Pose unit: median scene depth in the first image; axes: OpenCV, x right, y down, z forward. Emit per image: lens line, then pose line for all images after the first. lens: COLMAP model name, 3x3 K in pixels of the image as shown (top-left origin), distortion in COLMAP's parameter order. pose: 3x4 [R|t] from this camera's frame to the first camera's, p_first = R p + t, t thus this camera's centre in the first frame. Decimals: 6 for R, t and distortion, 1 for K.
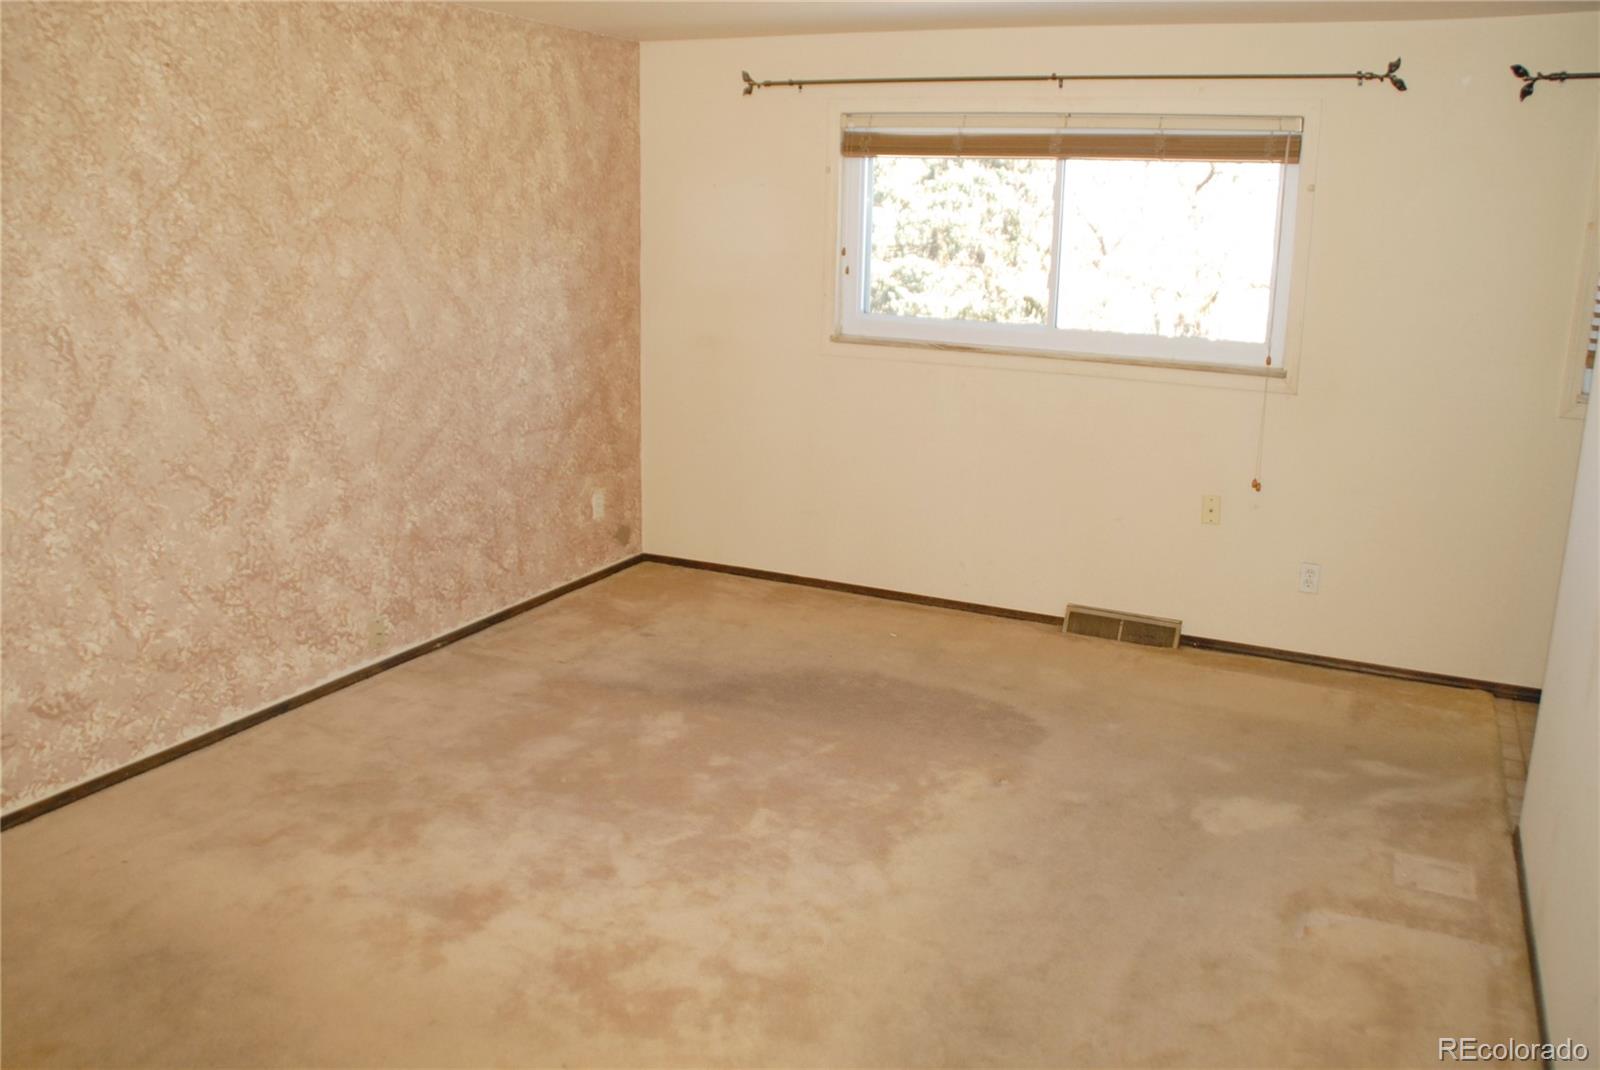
lens RADIAL K [[1288.3, 0, 802.6], [0, 1288.3, 542.2], [0, 0, 1]] dist [-0.152384, 0.115841]
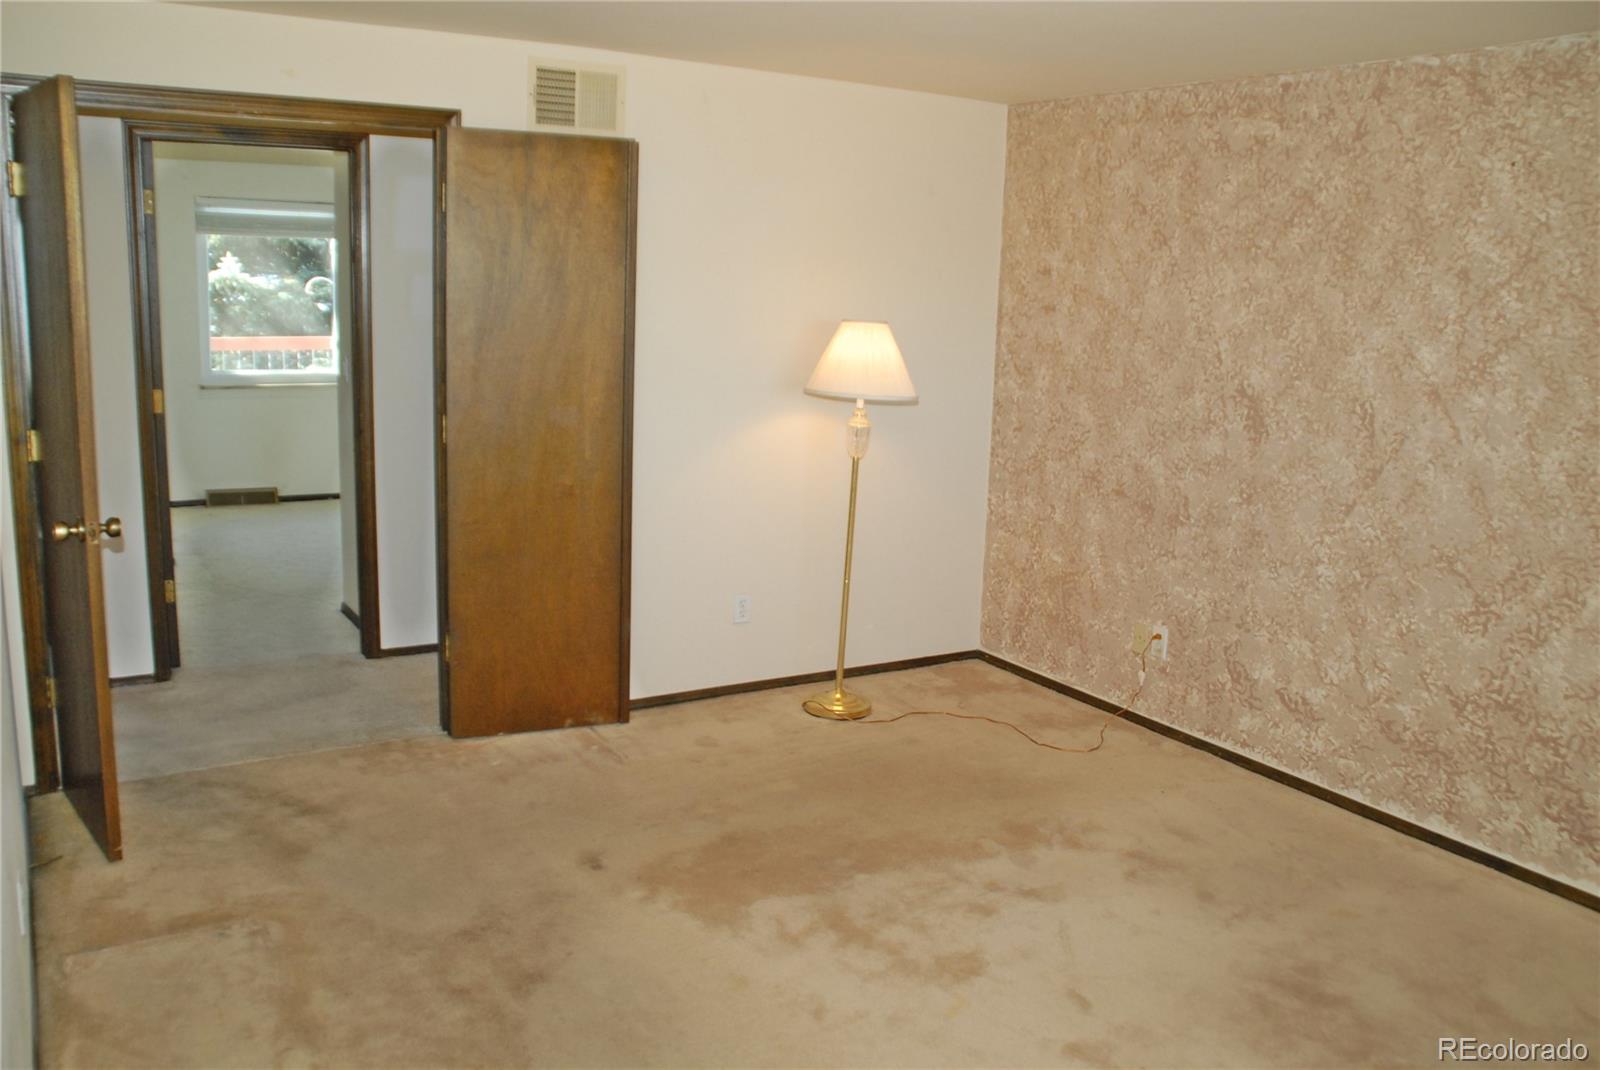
lens RADIAL K [[1288.3, 0, 798.5], [0, 1288.3, 544.4], [0, 0, 1]] dist [-0.152384, 0.115841]
pose [[-0.537283, 0.127589, -0.833696, 0.652734], [-0.253643, 0.918287, 0.303998, -0.255551], [0.804358, 0.374794, -0.461017, 1.087107]]
